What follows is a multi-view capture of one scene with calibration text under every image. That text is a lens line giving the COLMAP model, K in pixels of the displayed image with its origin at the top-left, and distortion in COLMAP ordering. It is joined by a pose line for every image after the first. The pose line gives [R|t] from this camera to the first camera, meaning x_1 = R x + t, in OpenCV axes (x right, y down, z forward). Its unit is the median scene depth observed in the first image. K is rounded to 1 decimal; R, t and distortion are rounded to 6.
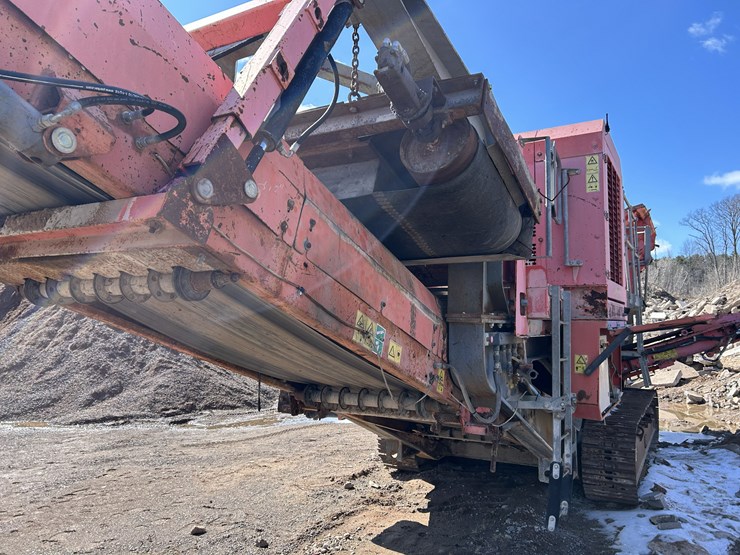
lens RADIAL K [[555.8, 0, 372.6], [0, 555.8, 272.4], [0, 0, 1]] dist [0.058261, -0.060085]
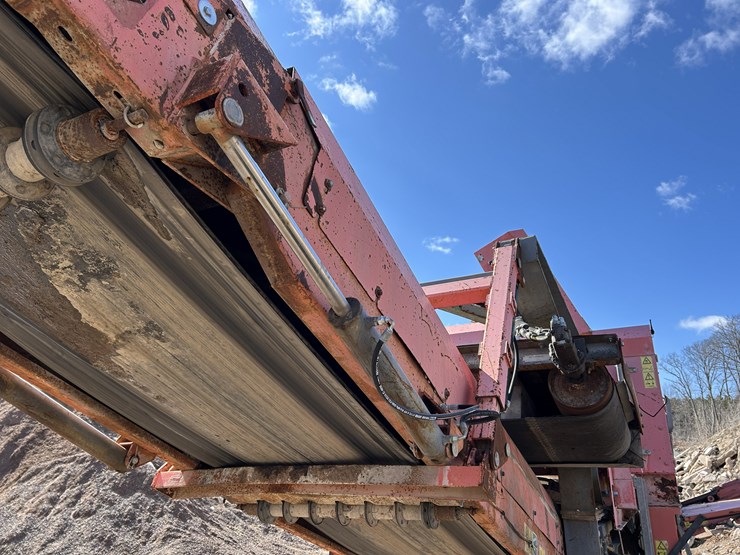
lens RADIAL K [[555.8, 0, 372.6], [0, 555.8, 272.4], [0, 0, 1]] dist [0.058261, -0.060085]
pose [[0.998825, 0.005873, 0.048100, -0.081323], [0.006060, 0.969697, -0.244237, -0.031399], [-0.048077, 0.244241, 0.968522, -0.055580]]
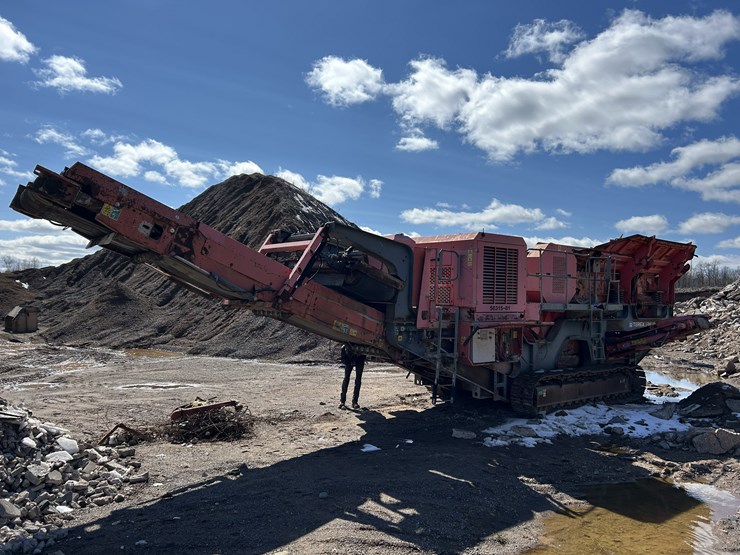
lens RADIAL K [[555.8, 0, 372.6], [0, 555.8, 272.4], [0, 0, 1]] dist [0.058261, -0.060085]
pose [[0.932485, 0.010549, -0.361054, 0.255783], [0.007929, 0.998735, 0.049658, -0.071026], [0.361121, -0.049168, 0.931222, -0.379628]]
